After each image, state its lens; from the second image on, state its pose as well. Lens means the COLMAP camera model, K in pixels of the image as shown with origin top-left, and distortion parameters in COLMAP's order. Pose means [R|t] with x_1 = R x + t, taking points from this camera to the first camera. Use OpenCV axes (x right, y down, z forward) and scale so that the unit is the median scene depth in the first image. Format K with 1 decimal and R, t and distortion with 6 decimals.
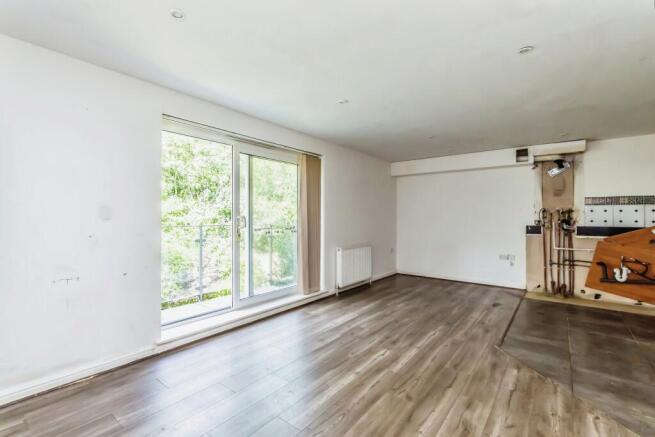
lens RADIAL K [[303.2, 0, 313.8], [0, 303.2, 217.0], [0, 0, 1]] dist [0.001917, 0.000177]
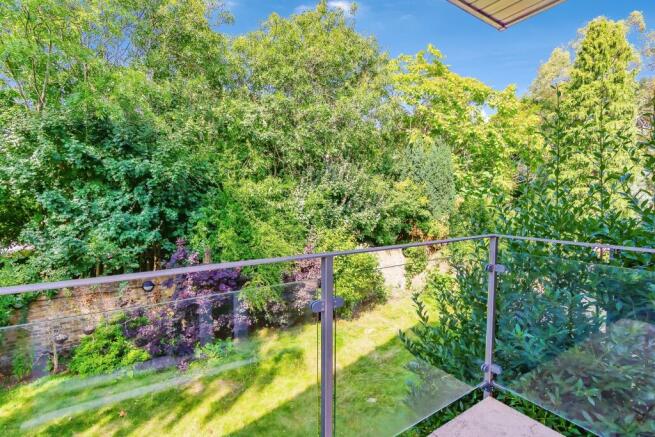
lens RADIAL K [[303.2, 0, 313.8], [0, 303.2, 217.0], [0, 0, 1]] dist [0.001917, 0.000177]
pose [[0.953118, 0.022431, -0.301767, -0.103249], [-0.003714, 0.998041, 0.062457, -0.009150], [0.302577, -0.058409, 0.951334, 0.243081]]
